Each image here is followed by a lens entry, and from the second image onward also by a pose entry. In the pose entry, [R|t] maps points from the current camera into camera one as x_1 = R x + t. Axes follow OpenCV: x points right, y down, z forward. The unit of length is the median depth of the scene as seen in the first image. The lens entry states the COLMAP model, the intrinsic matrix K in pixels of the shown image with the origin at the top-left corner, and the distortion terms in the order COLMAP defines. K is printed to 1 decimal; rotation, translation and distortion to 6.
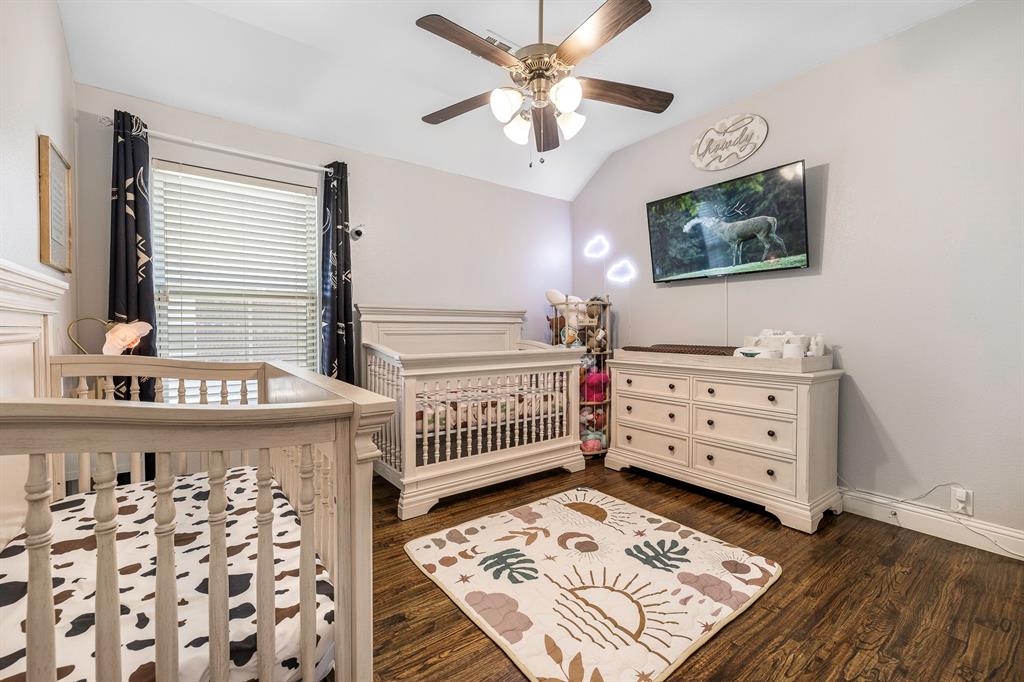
lens RADIAL K [[438.2, 0, 511.1], [0, 438.2, 336.2], [0, 0, 1]] dist [0.000104, 0.000238]
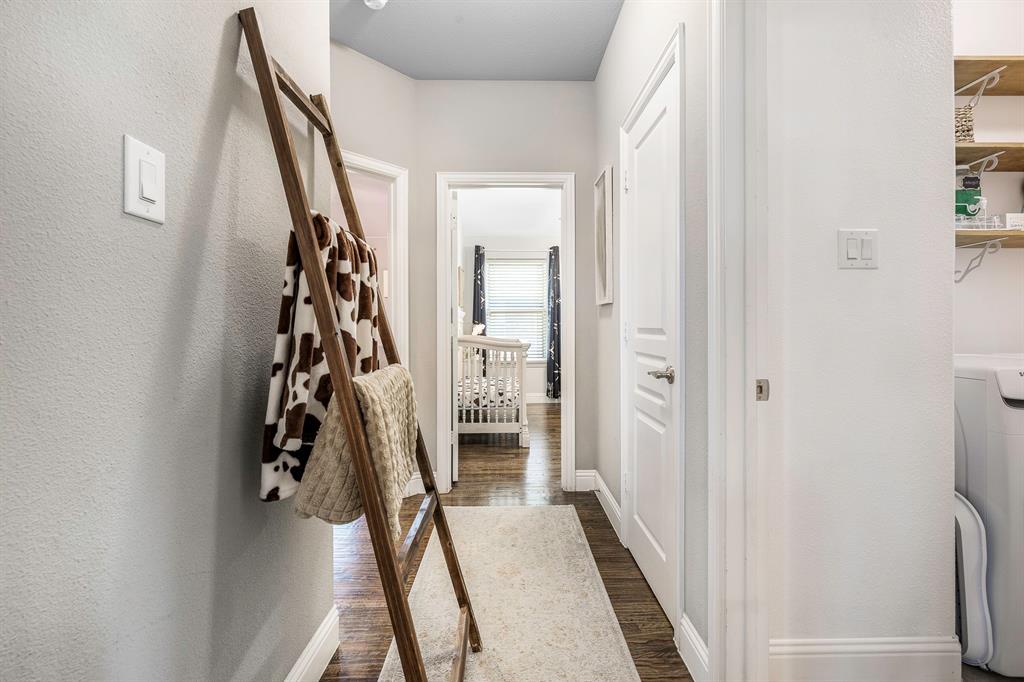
lens RADIAL K [[438.2, 0, 510.8], [0, 438.2, 332.8], [0, 0, 1]] dist [0.000104, 0.000238]
pose [[0.813656, 0.010313, -0.581255, 0.826834], [-0.007508, 0.999946, 0.007231, 0.000399], [0.581298, -0.001519, 0.813689, -1.040357]]
